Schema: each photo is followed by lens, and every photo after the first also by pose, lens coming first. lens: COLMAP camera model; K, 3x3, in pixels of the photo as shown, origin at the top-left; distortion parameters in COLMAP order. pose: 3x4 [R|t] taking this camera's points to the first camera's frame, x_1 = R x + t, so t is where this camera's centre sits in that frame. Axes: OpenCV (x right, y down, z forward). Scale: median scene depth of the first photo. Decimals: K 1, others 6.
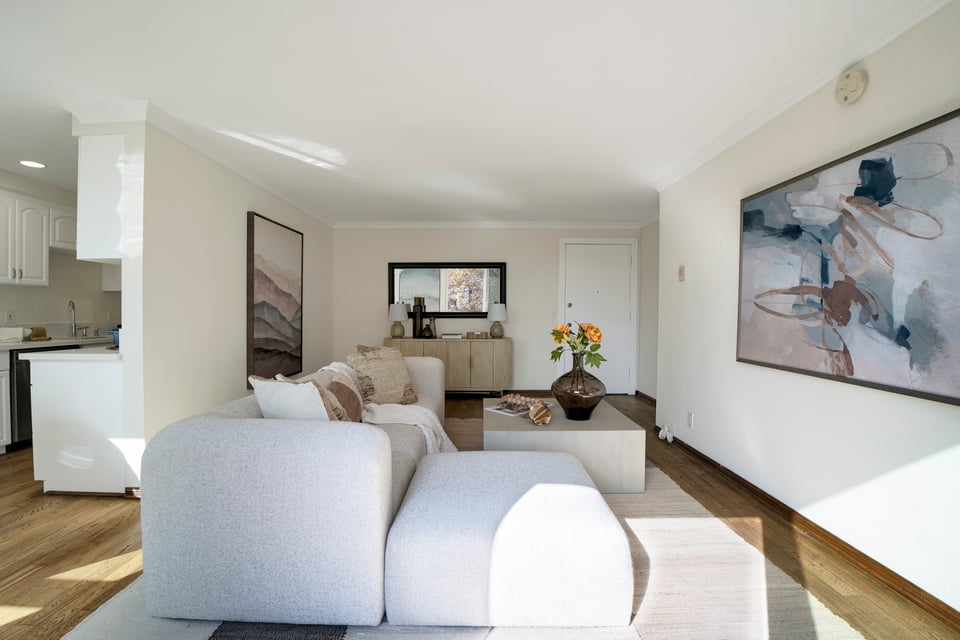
lens RADIAL K [[418.1, 0, 479.7], [0, 418.1, 316.9], [0, 0, 1]] dist [-0.048072, 0.005352]
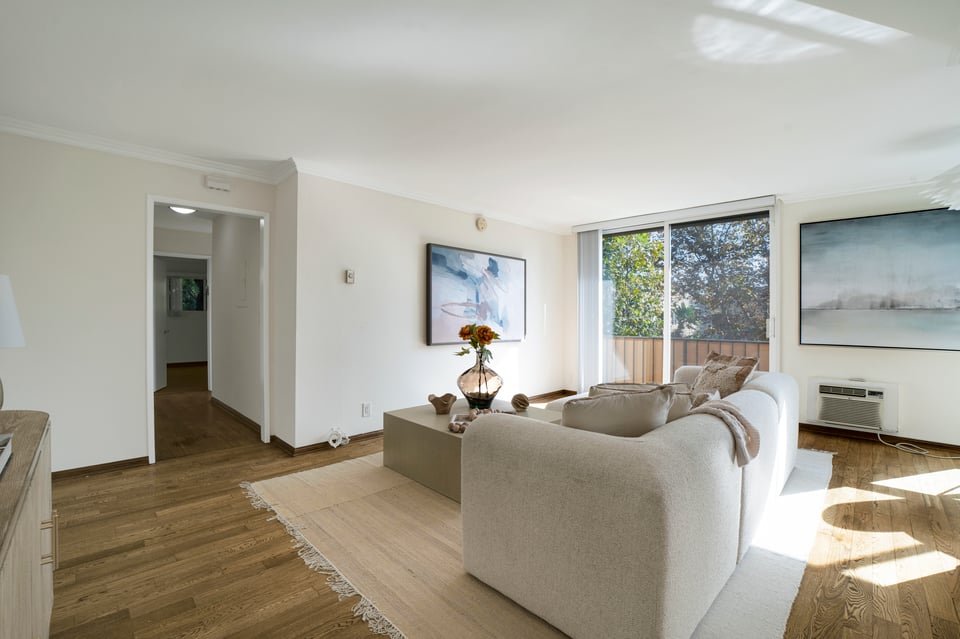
lens RADIAL K [[418.1, 0, 487.0], [0, 418.1, 310.8], [0, 0, 1]] dist [-0.048072, 0.005352]
pose [[-0.719861, -0.002030, 0.694116, -0.603635], [-0.001946, 0.999998, 0.000907, -0.026291], [-0.694116, -0.000698, -0.719863, 1.907621]]
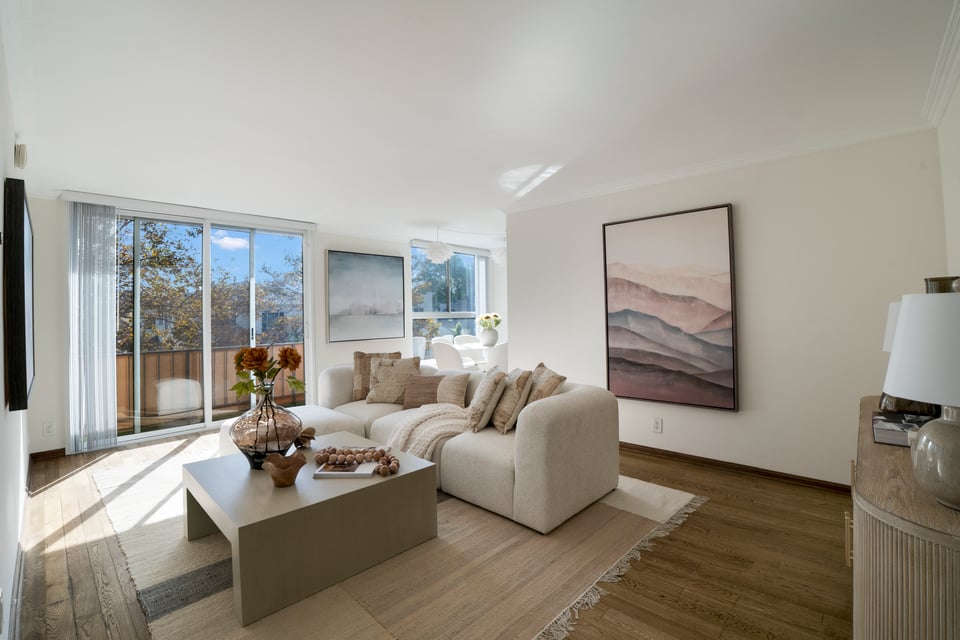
lens RADIAL K [[430.8, 0, 466.2], [0, 430.8, 297.6], [0, 0, 1]] dist [-0.055503, 0.003565]
pose [[-0.699917, -0.012632, -0.714112, 0.585285], [0.008517, 0.999625, -0.026030, -0.059029], [0.714173, -0.024301, -0.699547, 1.942983]]
